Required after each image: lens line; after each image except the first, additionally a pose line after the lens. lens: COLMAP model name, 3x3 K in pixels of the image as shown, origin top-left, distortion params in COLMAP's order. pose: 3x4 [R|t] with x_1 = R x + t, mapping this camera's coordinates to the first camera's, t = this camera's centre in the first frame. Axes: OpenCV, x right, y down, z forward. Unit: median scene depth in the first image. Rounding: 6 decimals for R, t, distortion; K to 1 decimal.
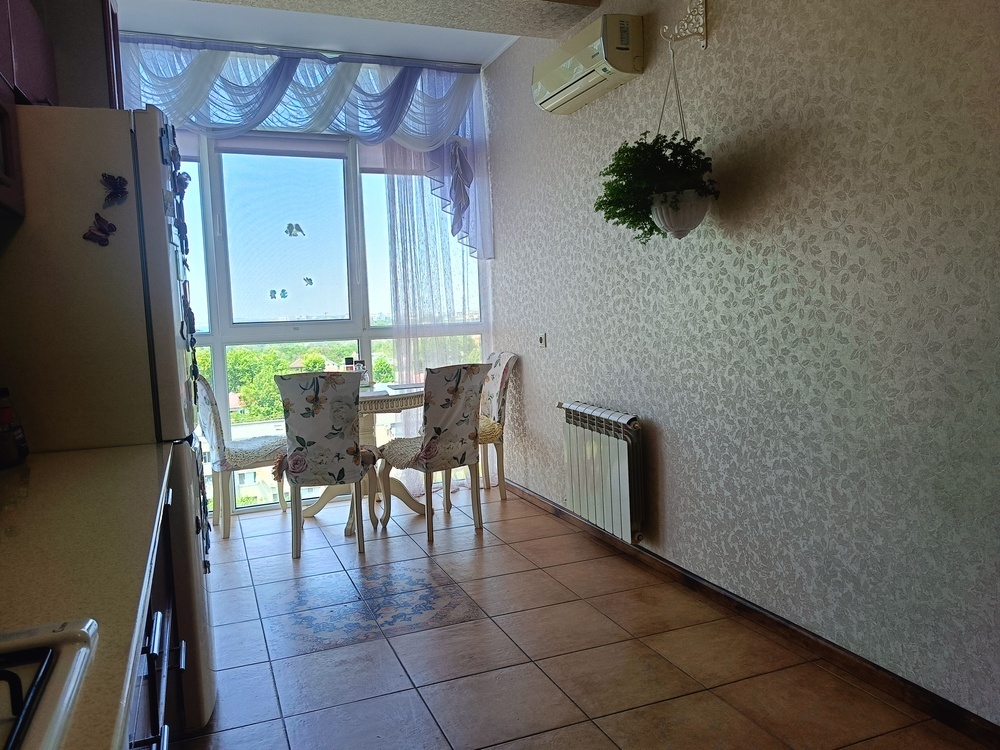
lens RADIAL K [[758.7, 0, 499.4], [0, 758.7, 375.7], [0, 0, 1]] dist [0.031175, -0.039686]
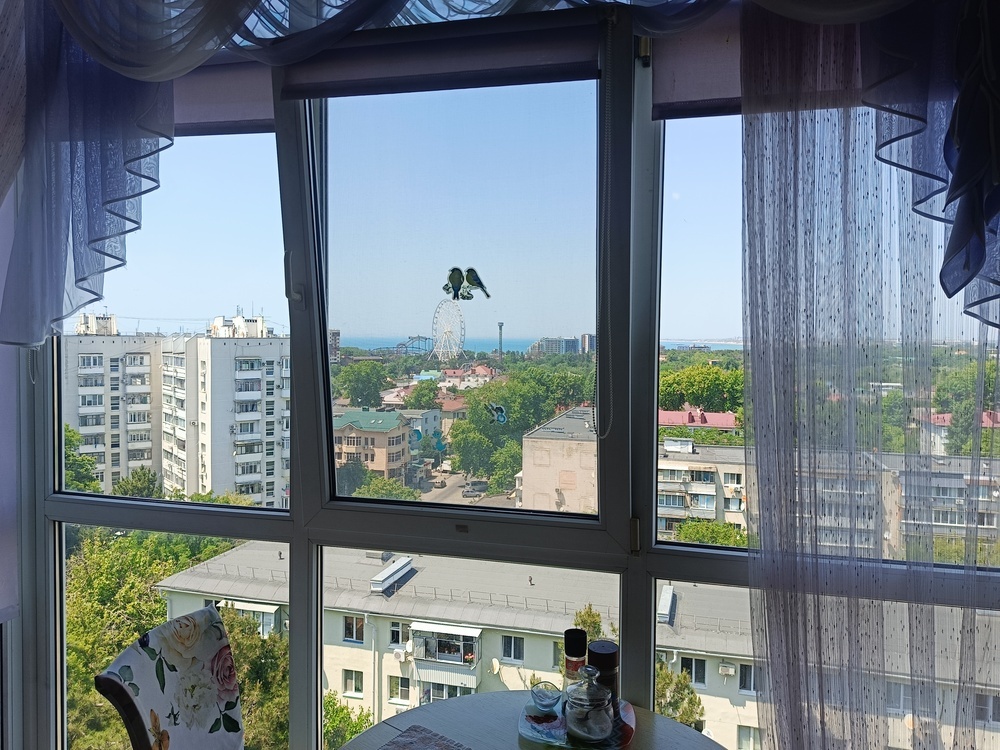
lens RADIAL K [[758.7, 0, 504.1], [0, 758.7, 369.4], [0, 0, 1]] dist [0.031175, -0.039686]
pose [[0.801143, 0.066511, -0.594766, -0.020491], [-0.084729, 0.996400, -0.002705, -0.140867], [0.592445, 0.052561, 0.803894, 0.666016]]
